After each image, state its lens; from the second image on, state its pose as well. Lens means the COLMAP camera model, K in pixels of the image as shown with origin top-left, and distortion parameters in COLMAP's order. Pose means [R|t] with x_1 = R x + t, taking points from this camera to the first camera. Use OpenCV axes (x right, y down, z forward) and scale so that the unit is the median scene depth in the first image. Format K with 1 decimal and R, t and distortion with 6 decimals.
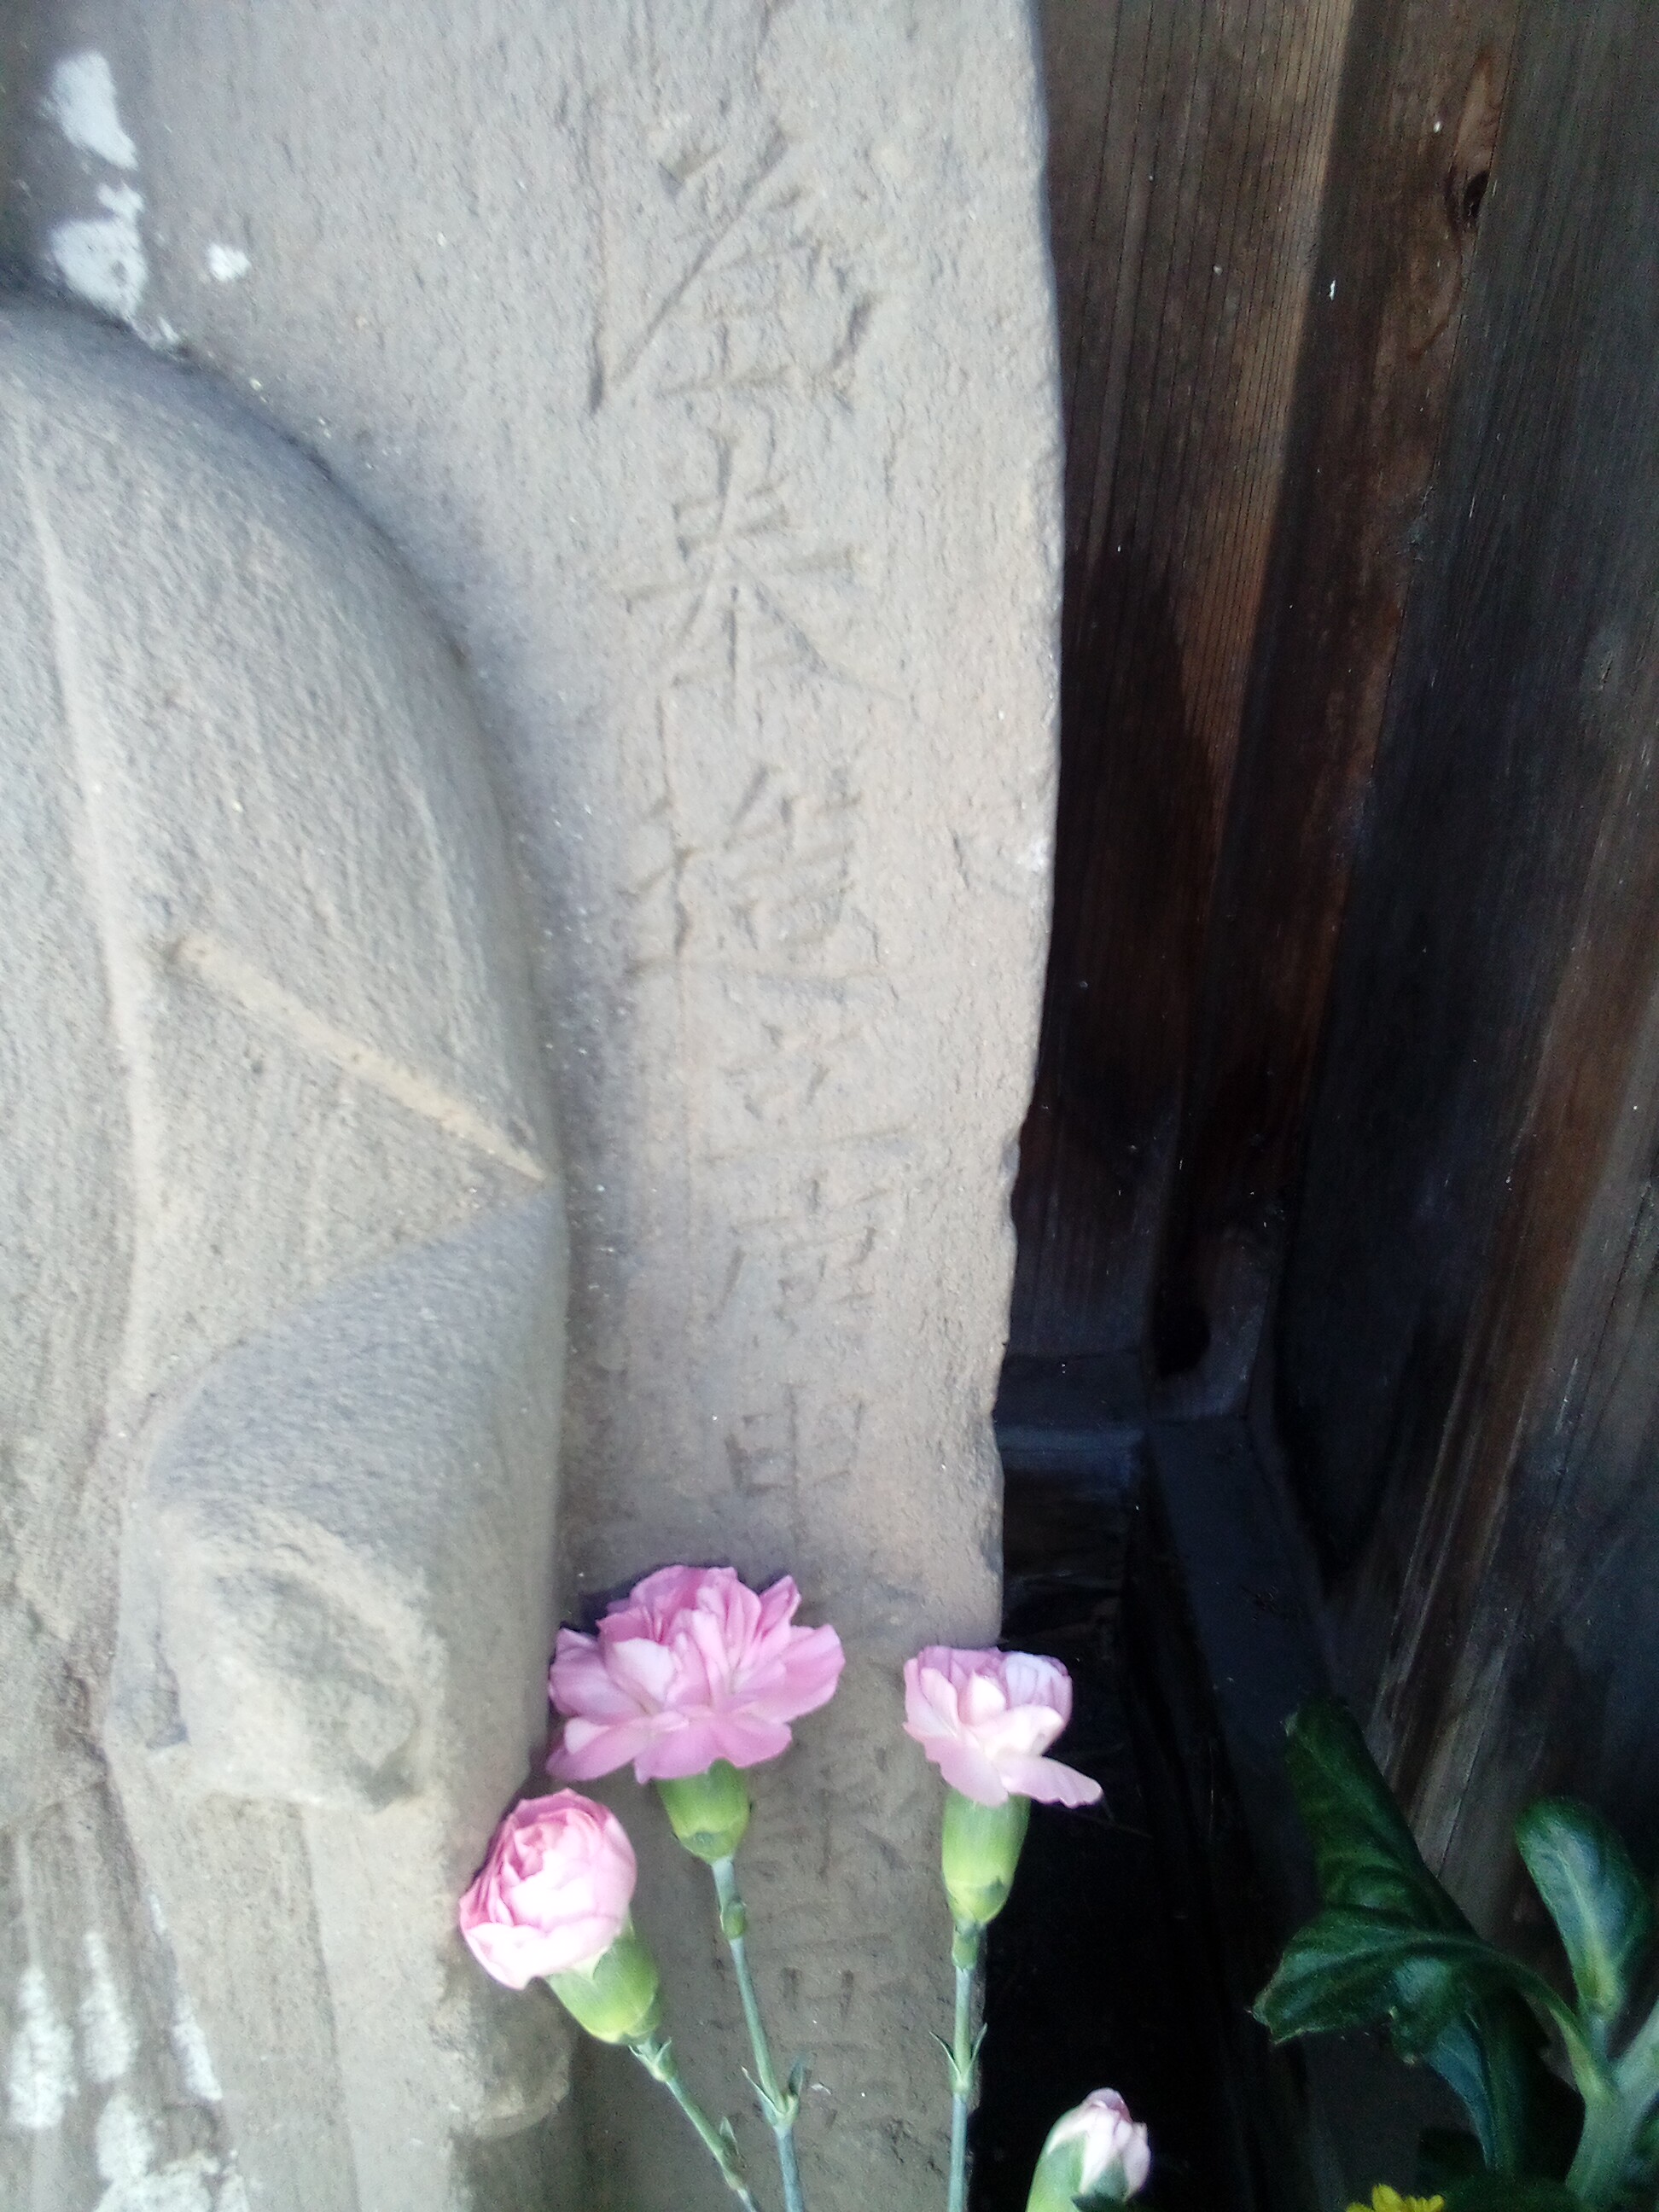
lens RADIAL K [[1836.6, 0, 845.4], [0, 1836.6, 1098.4], [0, 0, 1]] dist [0.064197, -0.102441]
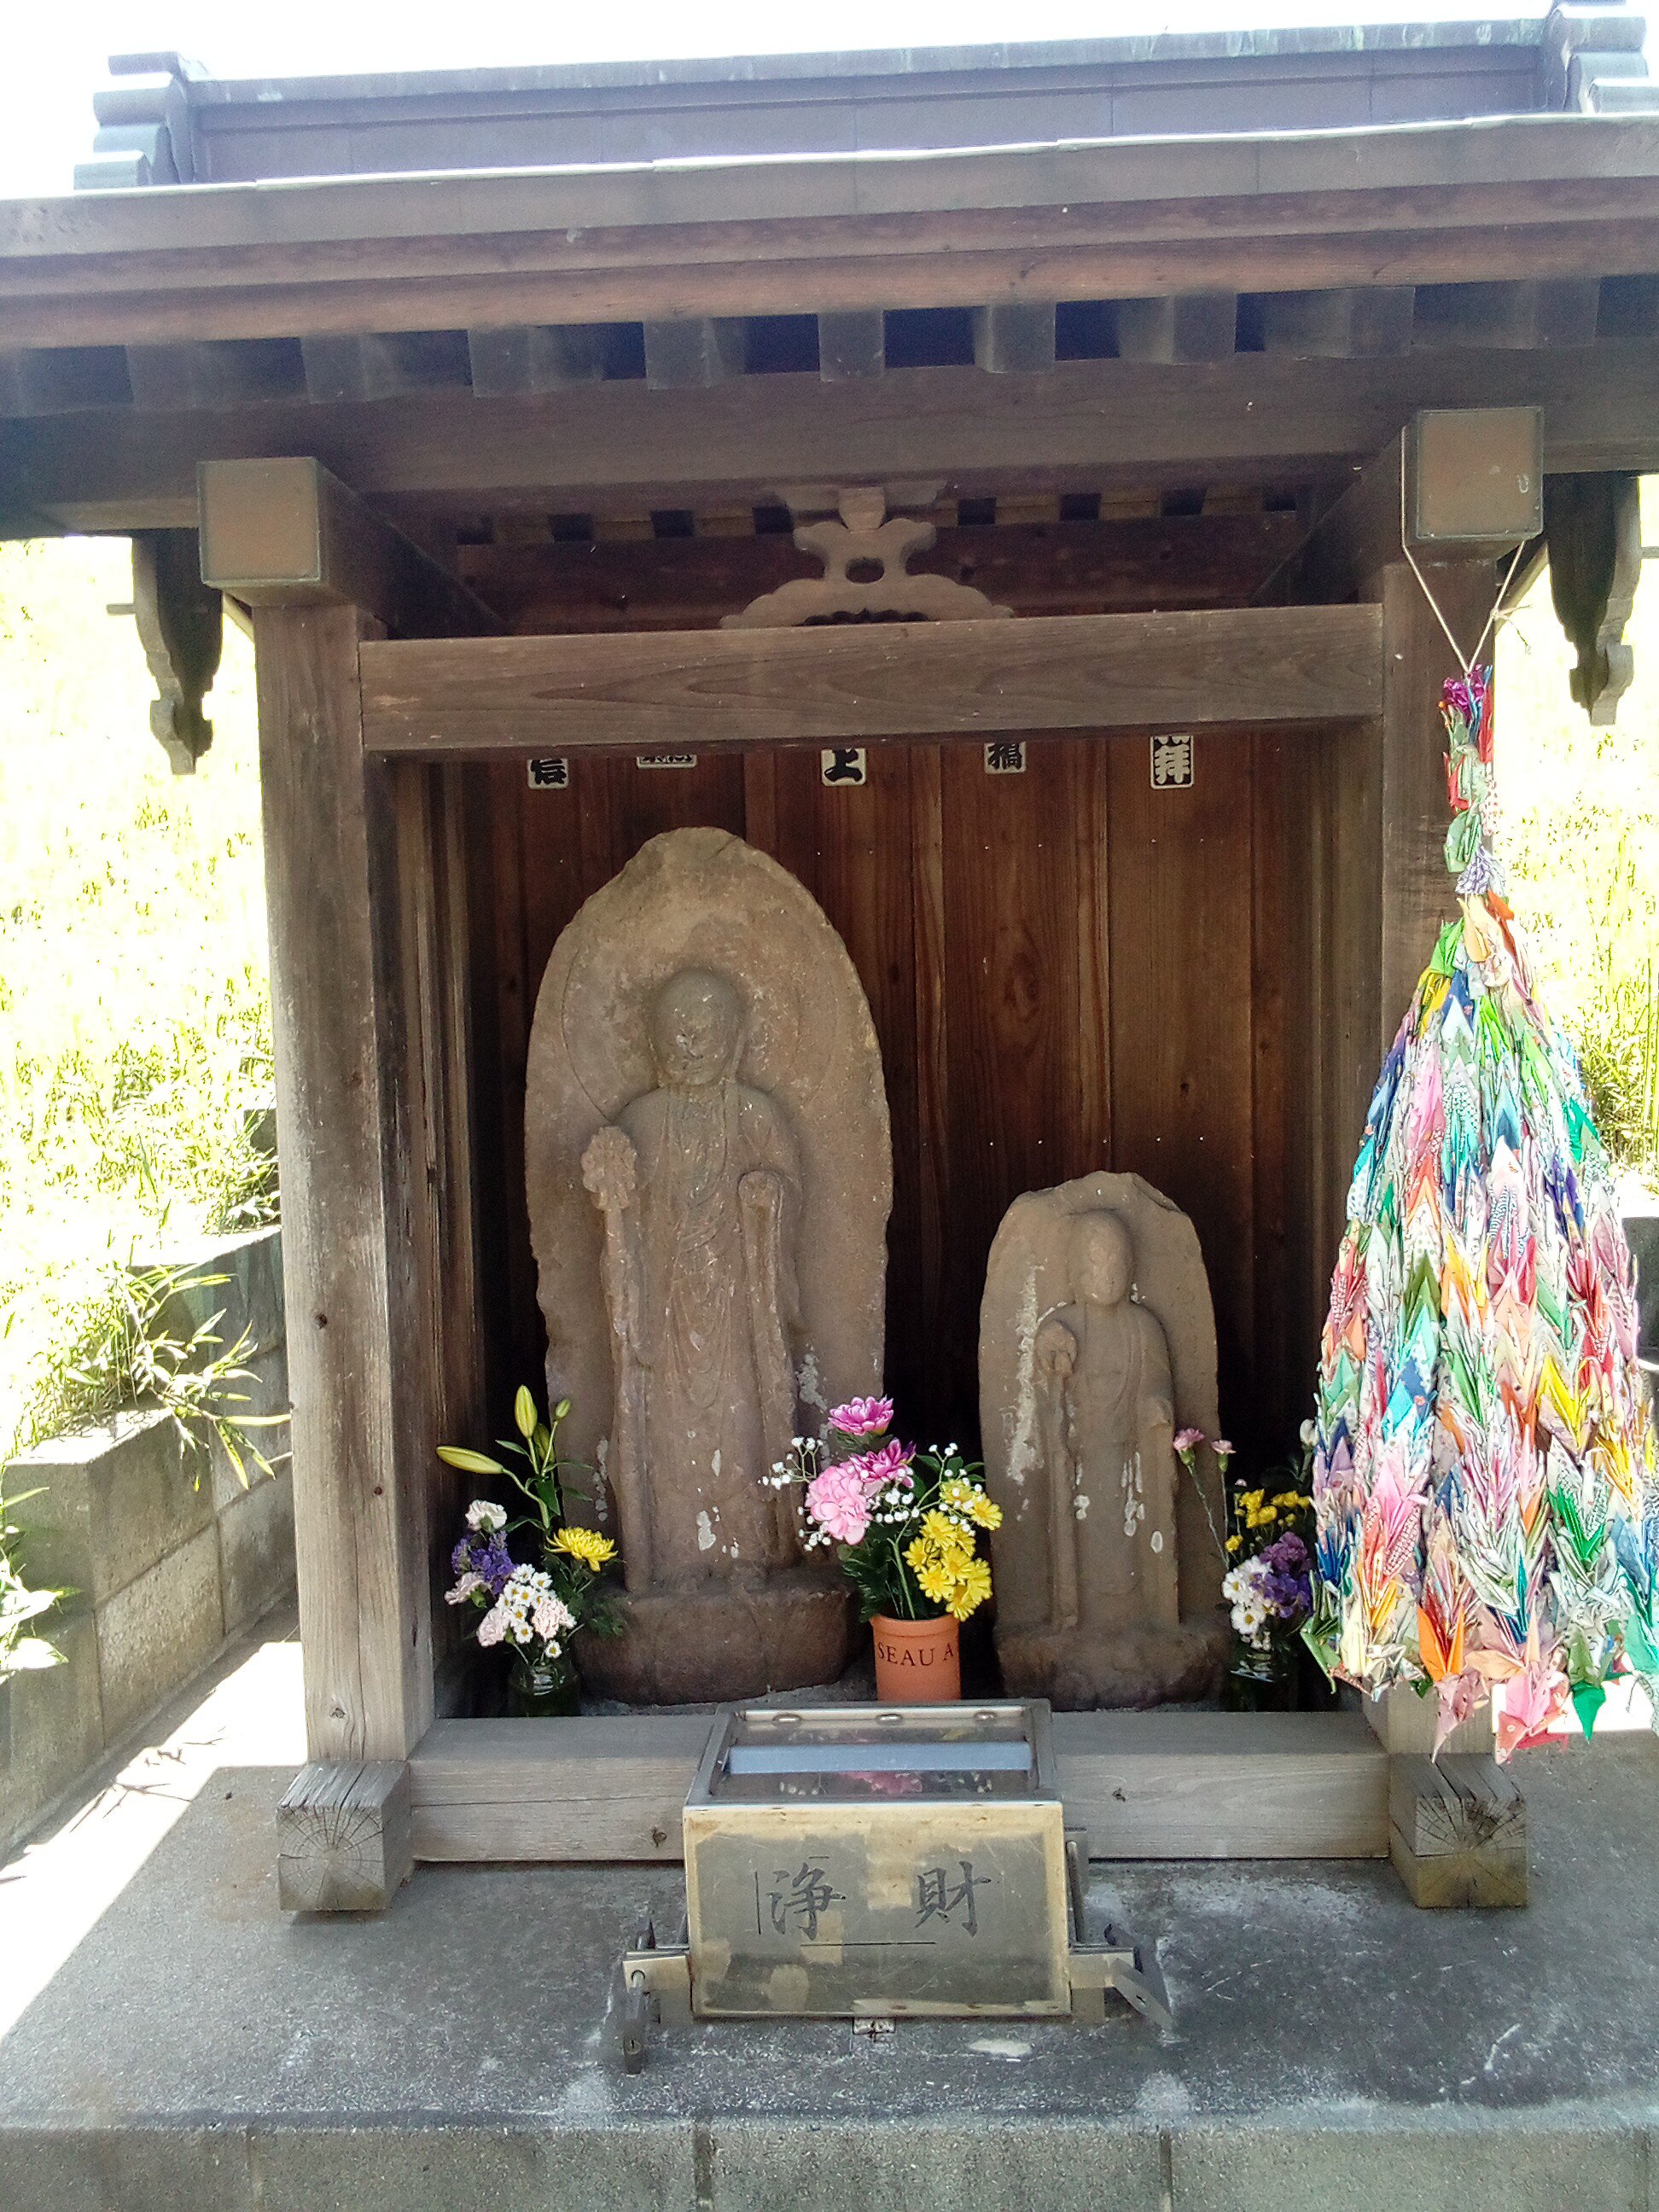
lens RADIAL K [[1836.6, 0, 833.7], [0, 1836.6, 1106.8], [0, 0, 1]] dist [0.064197, -0.102441]
pose [[0.995323, -0.076790, -0.058618, -1.306490], [0.047741, 0.918478, -0.392581, 2.583702], [0.083986, 0.387946, 0.917848, -9.096703]]
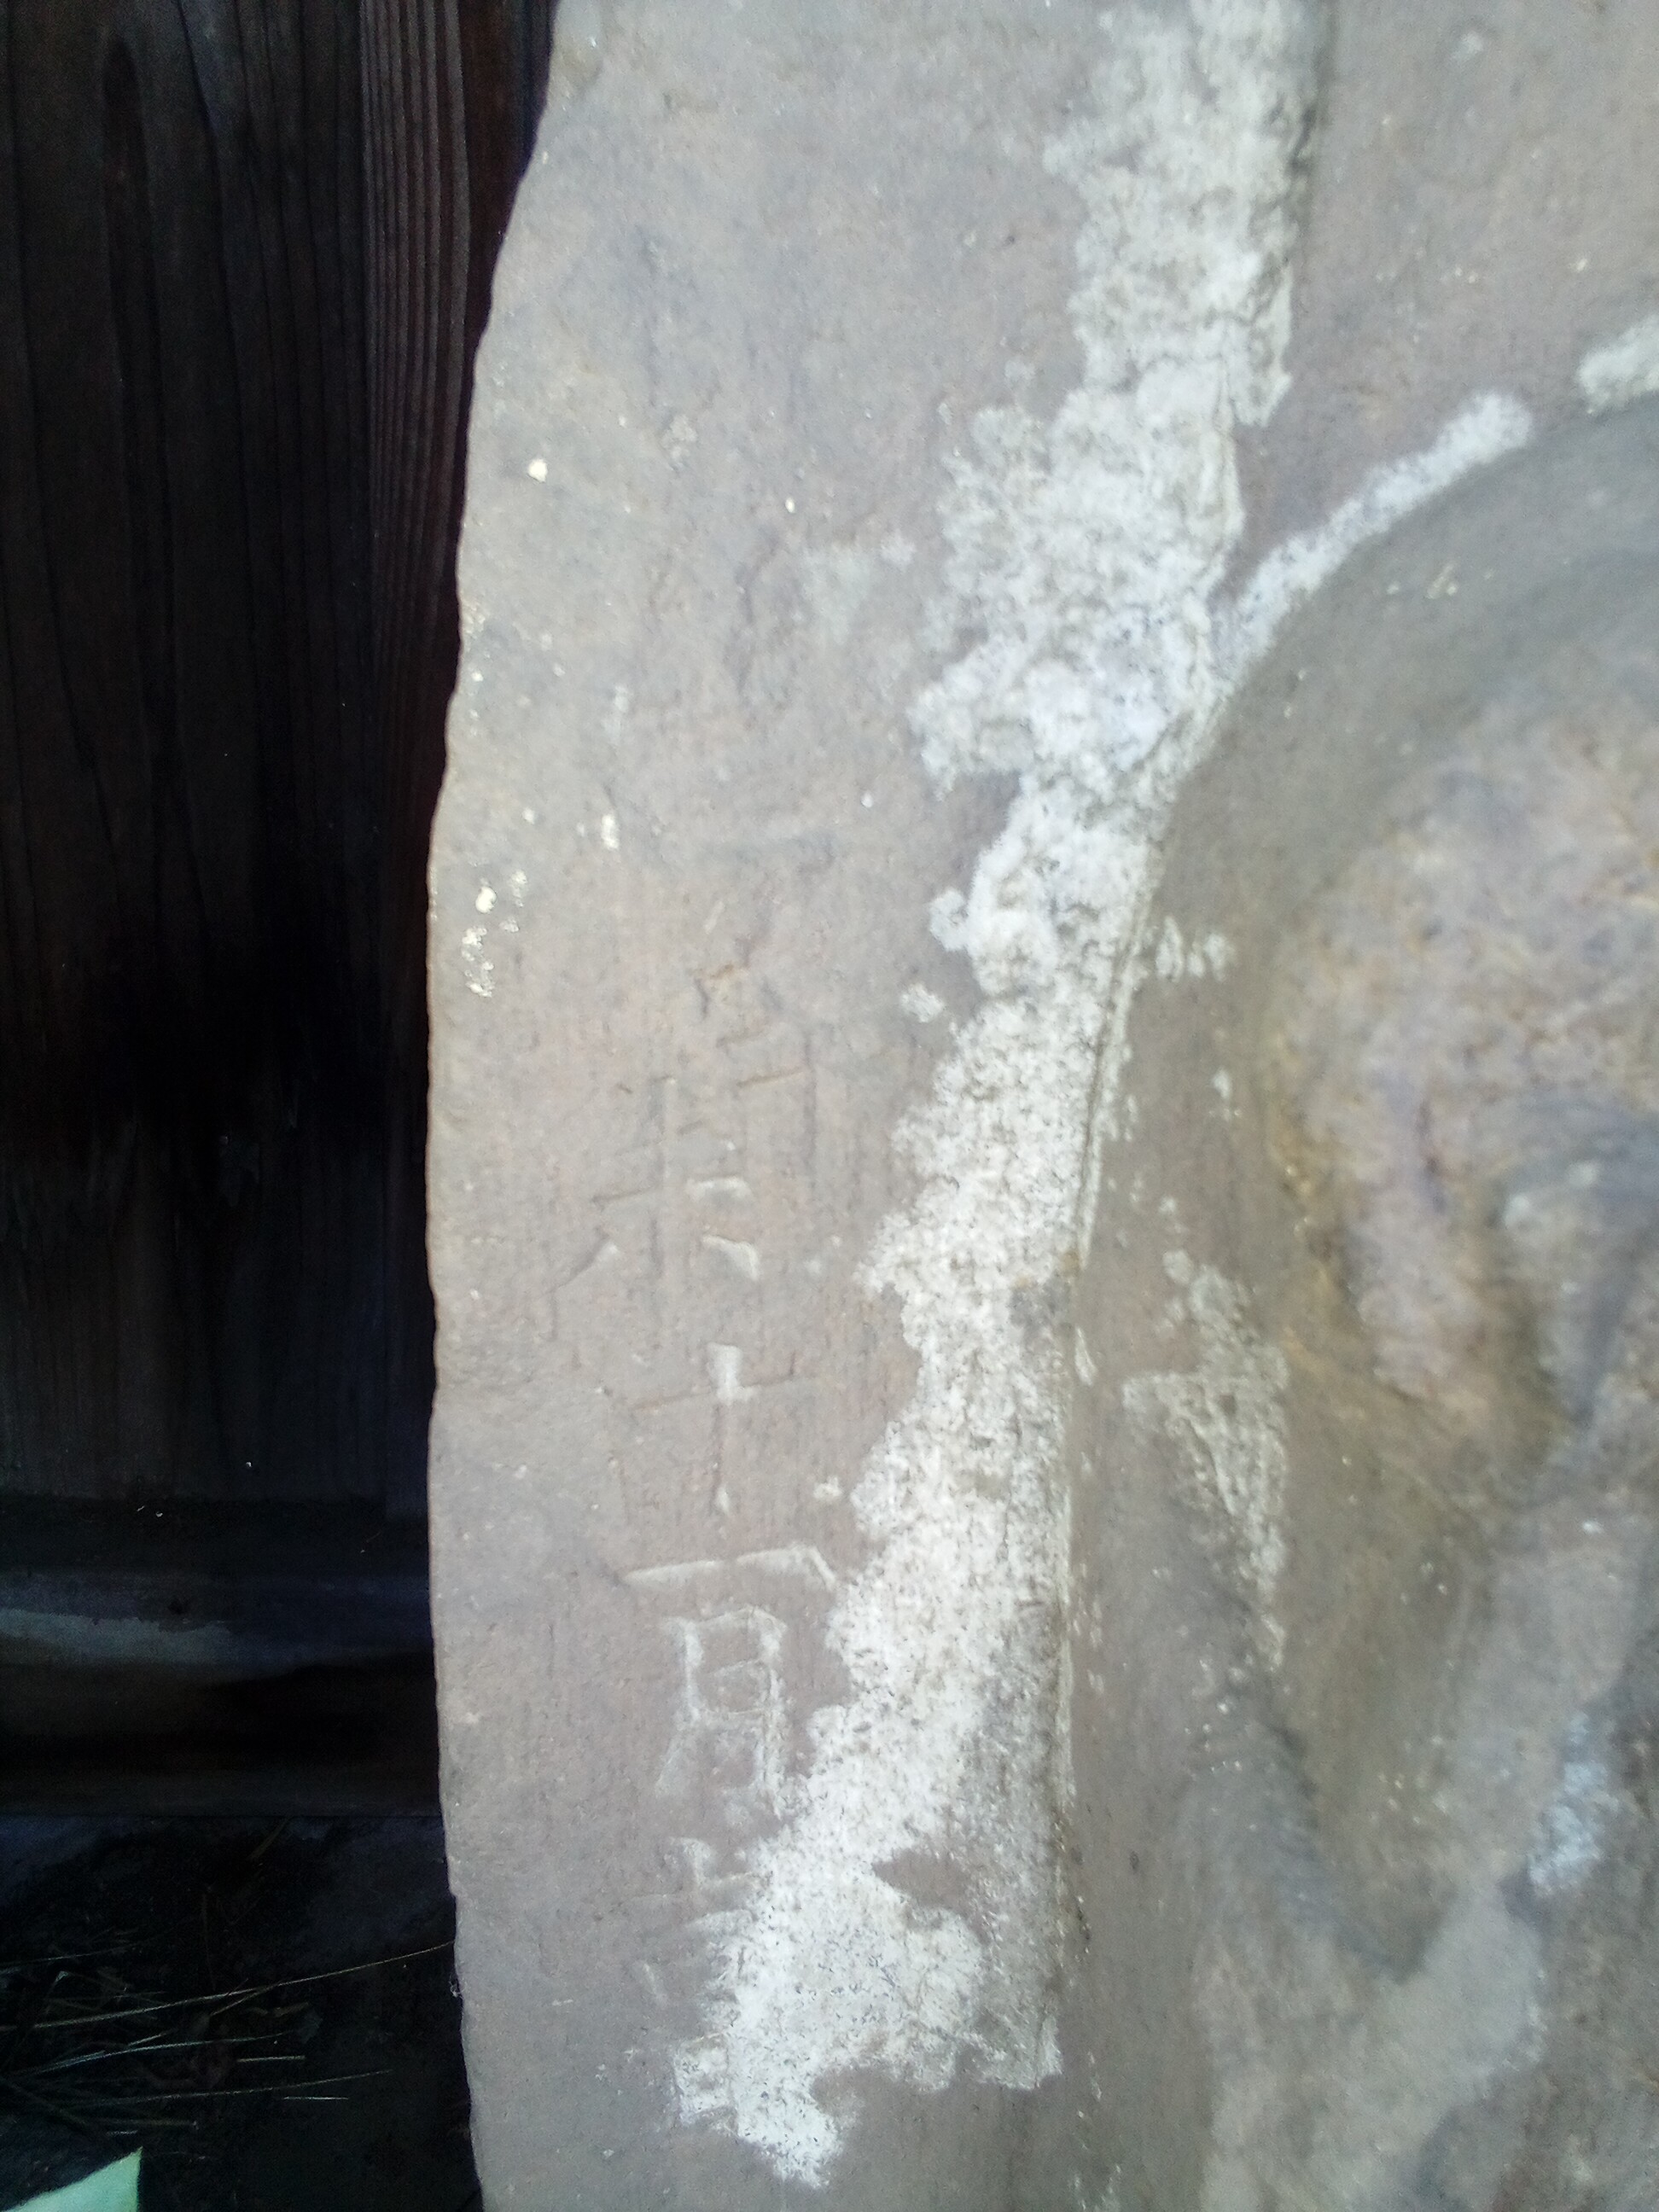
lens RADIAL K [[1836.6, 0, 815.1], [0, 1836.6, 1105.5], [0, 0, 1]] dist [0.064197, -0.102441]
pose [[0.998059, -0.007013, 0.061879, -1.085458], [0.011348, 0.997483, -0.069992, -0.037514], [-0.061232, 0.070558, 0.995626, 0.169129]]
